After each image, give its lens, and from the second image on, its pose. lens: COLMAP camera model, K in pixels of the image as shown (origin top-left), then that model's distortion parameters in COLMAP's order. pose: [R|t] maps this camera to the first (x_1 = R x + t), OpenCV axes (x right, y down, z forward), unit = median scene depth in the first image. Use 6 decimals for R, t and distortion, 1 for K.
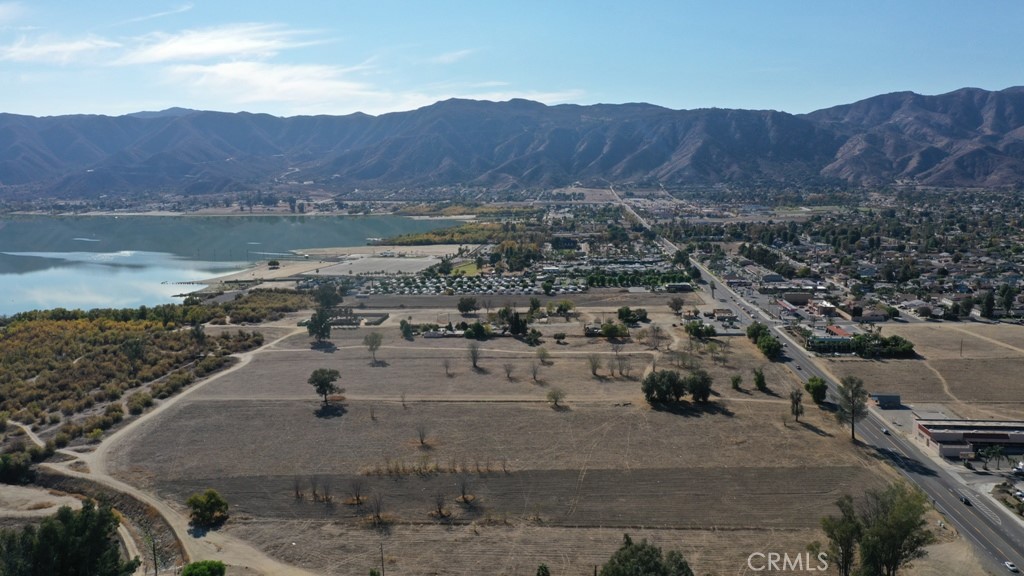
lens RADIAL K [[807.3, 0, 509.7], [0, 807.3, 283.8], [0, 0, 1]] dist [-0.001393, 0.001106]
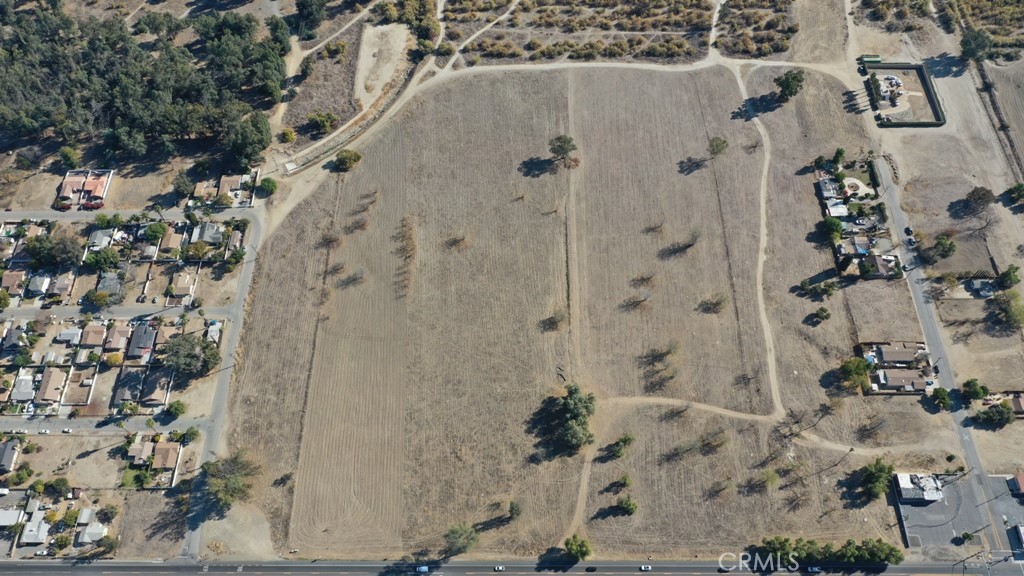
lens RADIAL K [[807.3, 0, 509.7], [0, 807.3, 283.8], [0, 0, 1]] dist [-0.001393, 0.001106]
pose [[0.084490, 0.863417, -0.497366, 0.056649], [-0.124600, 0.504388, 0.854440, -0.082982], [0.988603, -0.010220, 0.150197, 0.075082]]
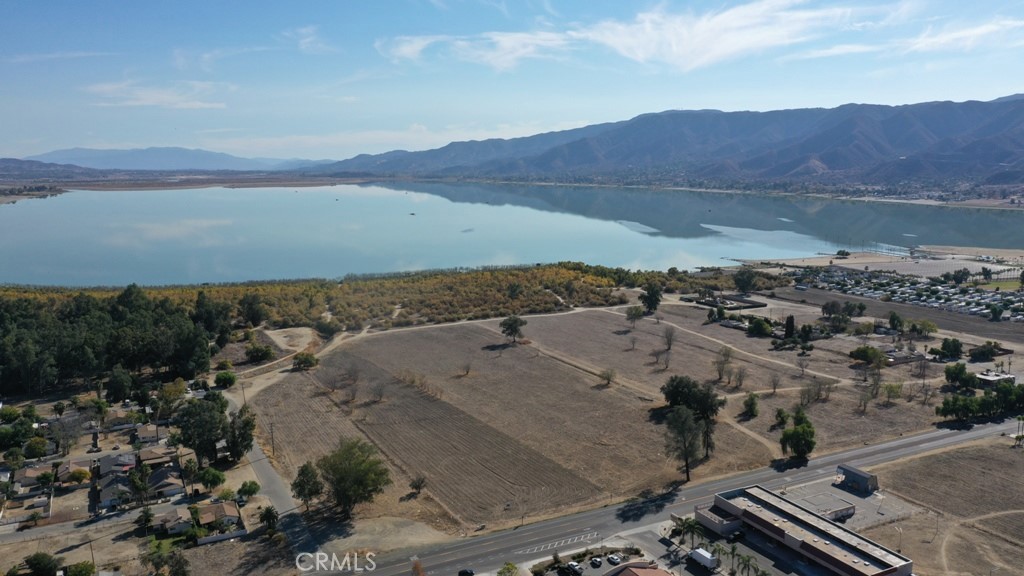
lens RADIAL K [[808.5, 0, 509.1], [0, 808.5, 275.0], [0, 0, 1]] dist [-0.000521, 0.002784]
pose [[0.528528, 0.128322, -0.839161, 0.085744], [-0.123346, 0.989627, 0.073644, -0.005495], [0.839907, 0.064584, 0.538874, 0.030159]]
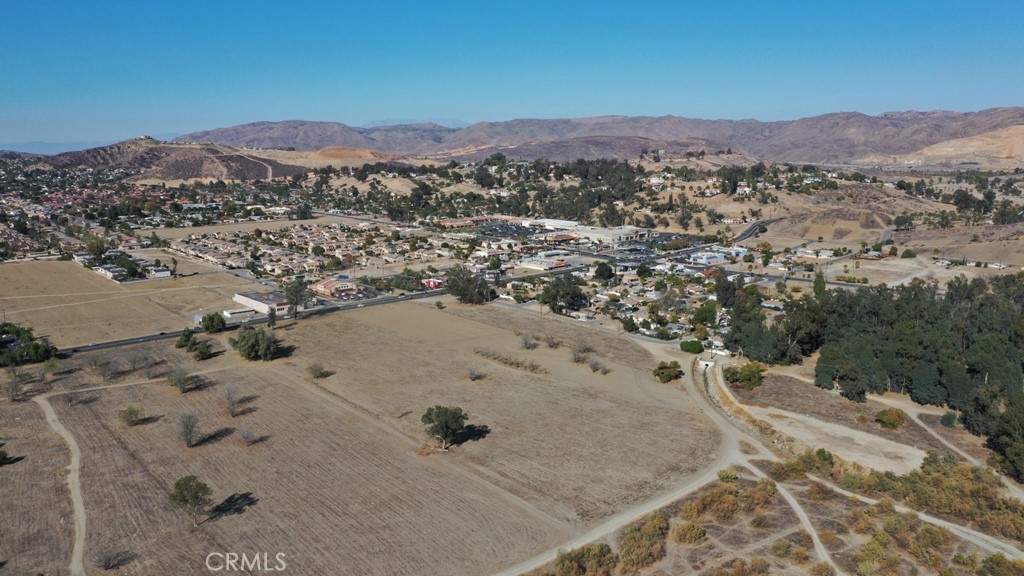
lens RADIAL K [[810.8, 0, 512.0], [0, 810.8, 288.0], [0, 0, 1]] dist [-0.002623, -0.008452]
pose [[-0.709437, -0.105526, 0.696824, -0.080607], [0.123398, 0.954855, 0.270233, -0.020133], [-0.693882, 0.277699, -0.664388, 0.145860]]
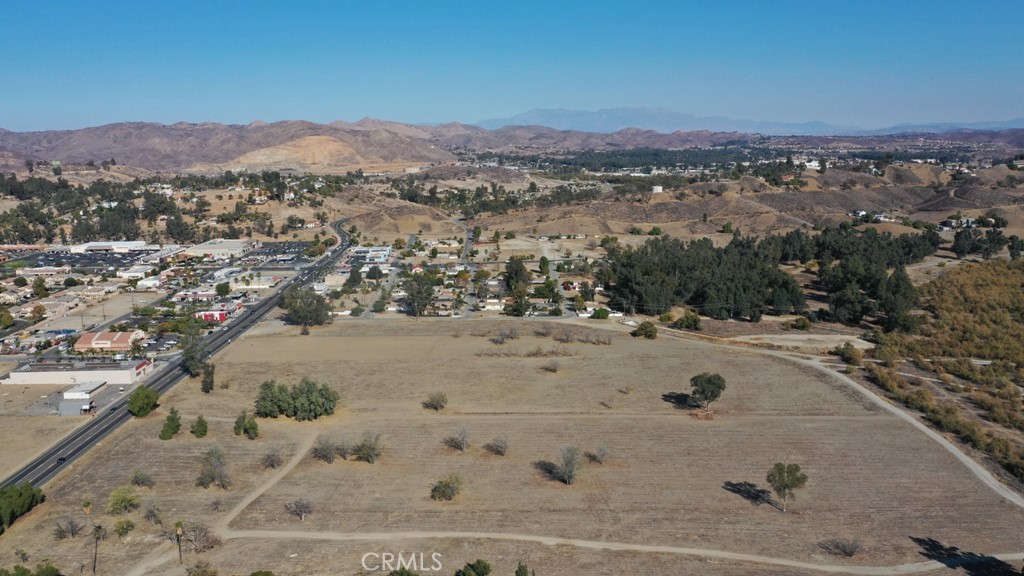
lens RADIAL K [[810.8, 0, 512.0], [0, 810.8, 288.0], [0, 0, 1]] dist [-0.002623, -0.008452]
pose [[-0.993812, 0.045760, -0.101209, 0.006079], [0.011000, 0.947259, 0.320279, -0.025927], [0.110527, 0.317184, -0.941901, 0.178694]]
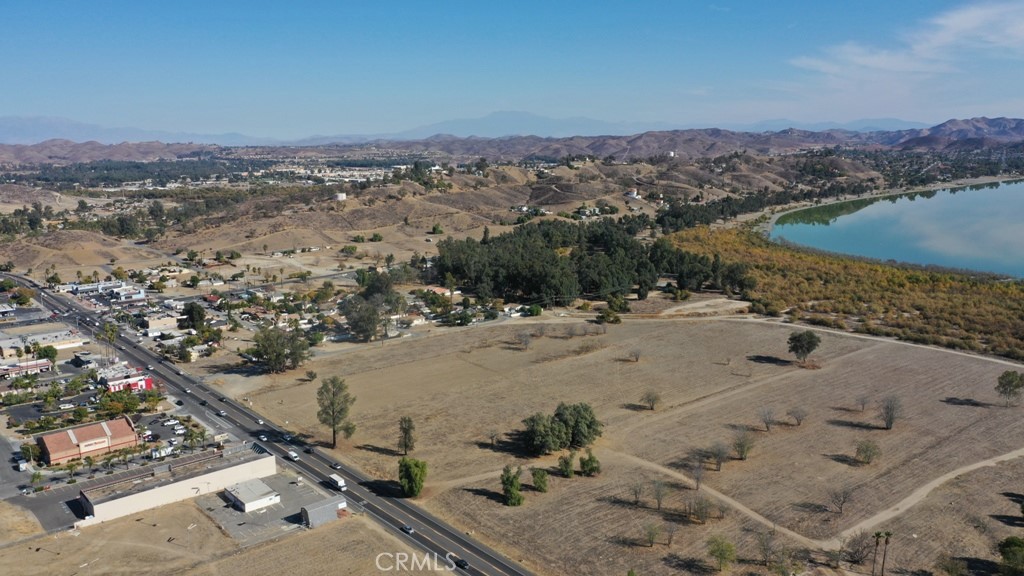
lens RADIAL K [[807.3, 0, 509.7], [0, 807.3, 283.8], [0, 0, 1]] dist [-0.001393, 0.001106]
pose [[-0.700119, 0.151444, -0.697781, 0.074933], [-0.073249, 0.956859, 0.281167, -0.021411], [0.710259, 0.247963, -0.658822, 0.141959]]
